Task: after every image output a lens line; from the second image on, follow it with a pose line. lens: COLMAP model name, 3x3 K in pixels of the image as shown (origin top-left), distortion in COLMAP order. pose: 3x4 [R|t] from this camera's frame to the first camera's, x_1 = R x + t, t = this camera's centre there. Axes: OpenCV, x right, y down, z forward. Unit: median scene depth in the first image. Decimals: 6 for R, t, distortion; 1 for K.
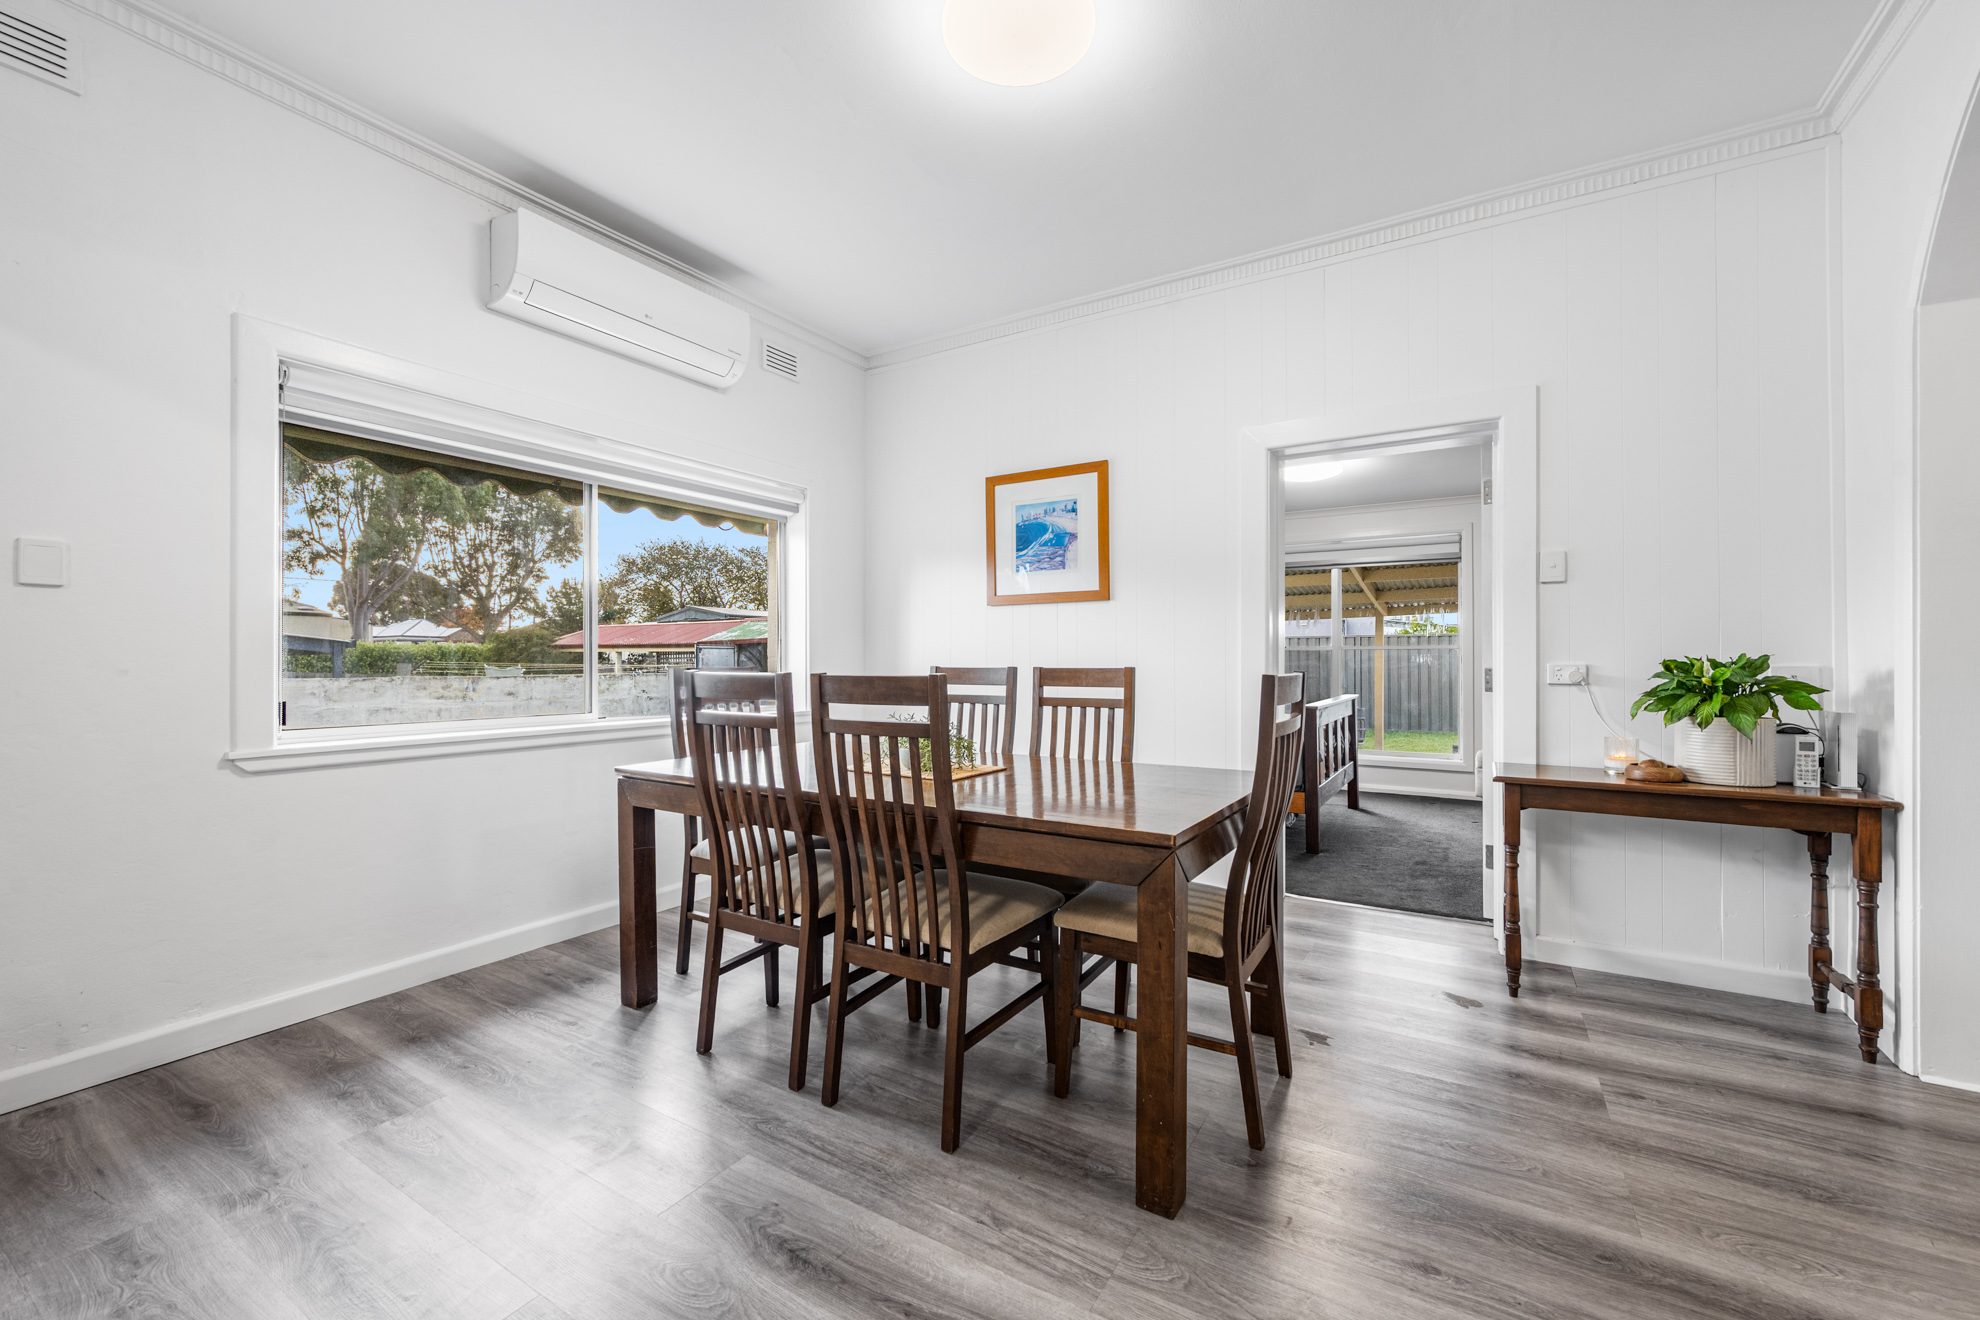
lens RADIAL K [[785.0, 0, 1017.9], [0, 785.0, 653.4], [0, 0, 1]] dist [-0.004136, 0.000338]
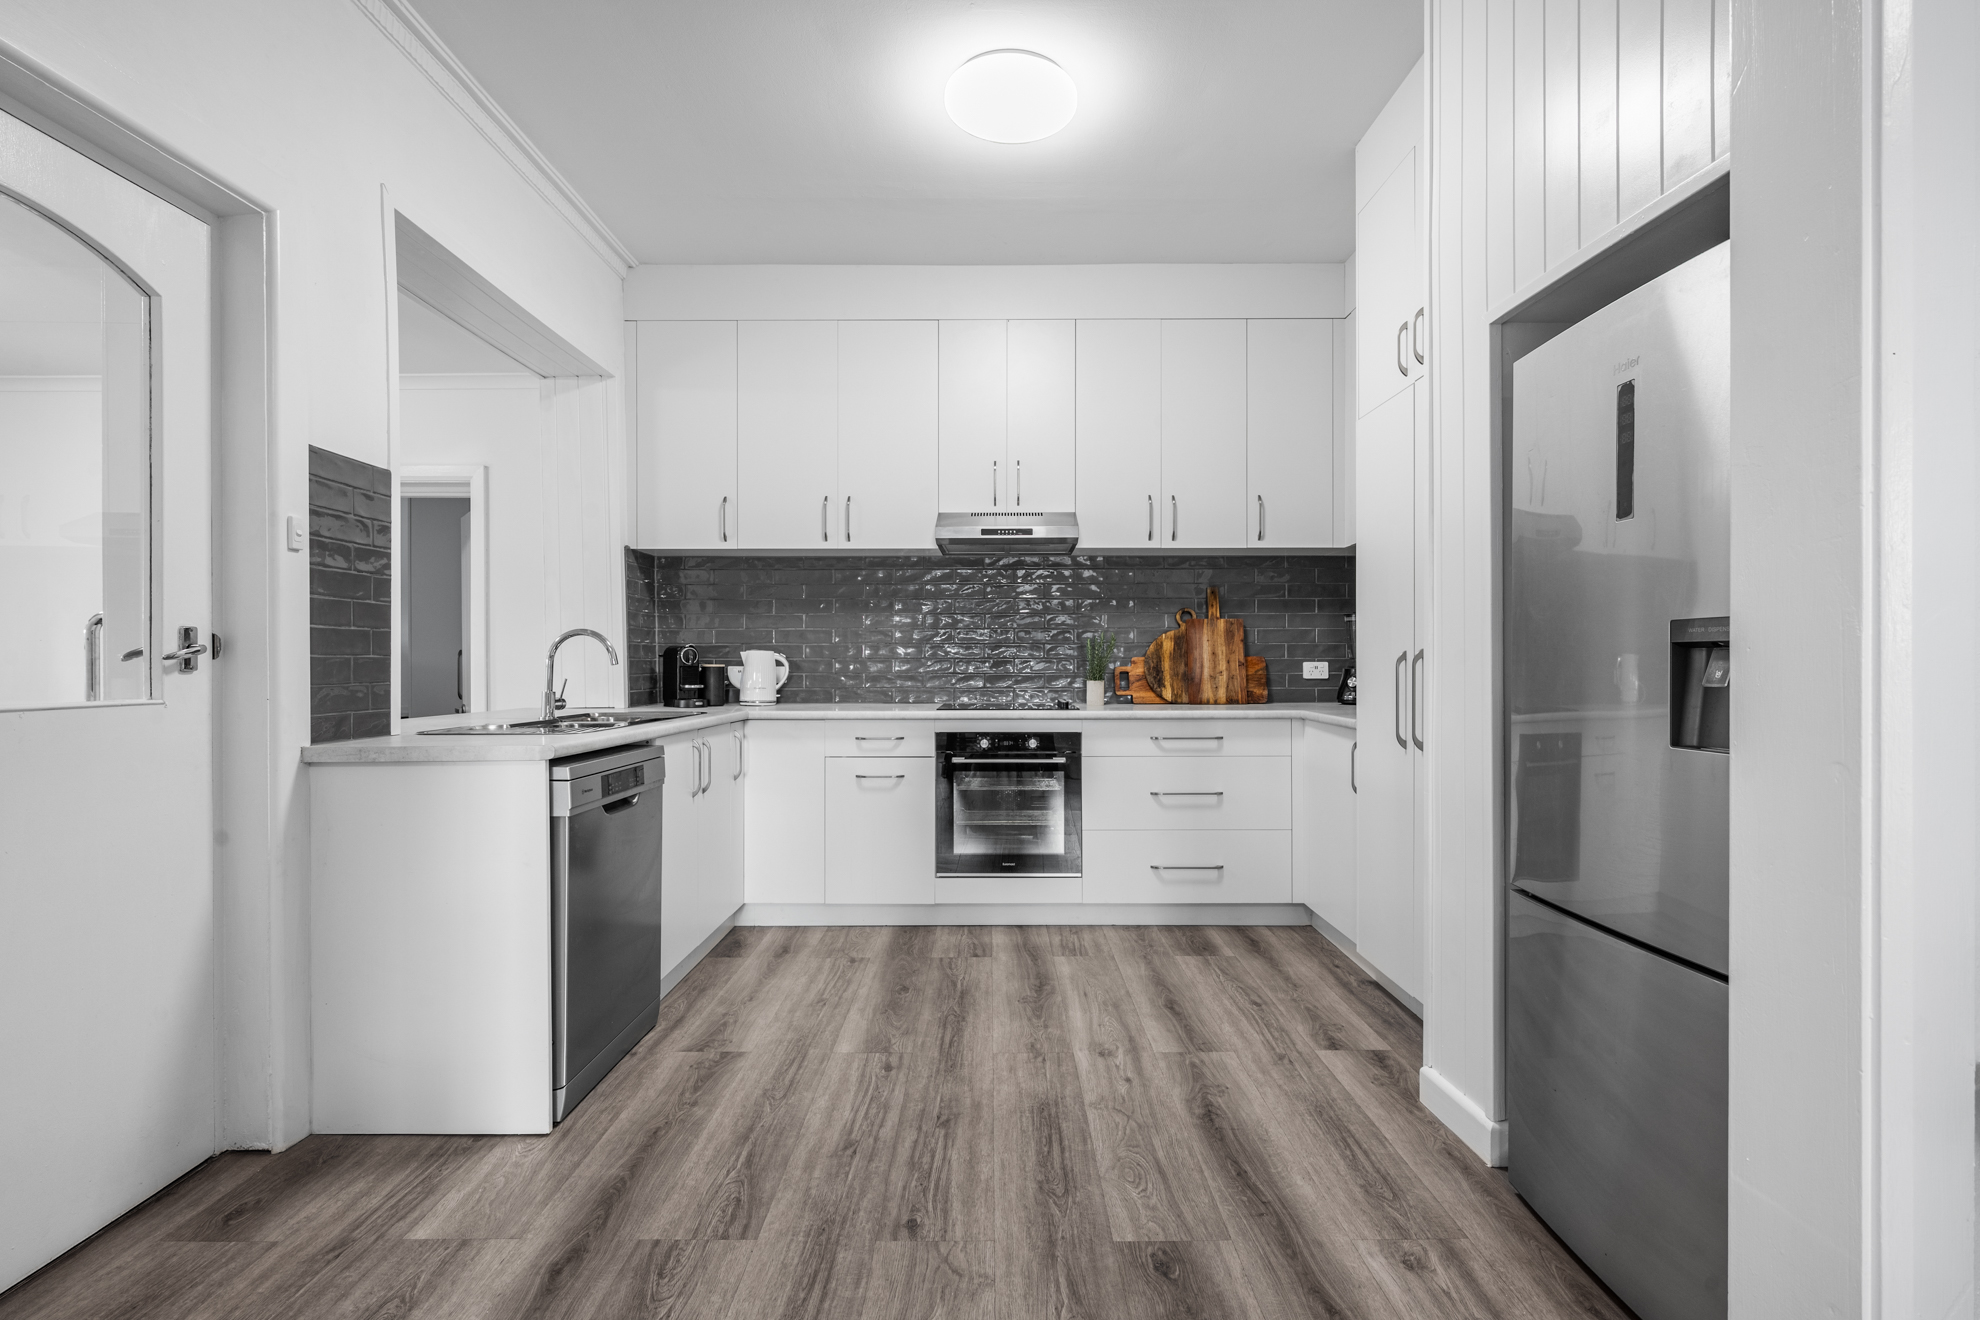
lens RADIAL K [[891.6, 0, 993.9], [0, 891.6, 660.7], [0, 0, 1]] dist [0.001754, 0.000038]
pose [[-0.506223, -0.000560, 0.862403, -0.265160], [-0.010208, 0.999934, -0.005342, 0.002202], [-0.862342, -0.011508, -0.506195, 0.518958]]
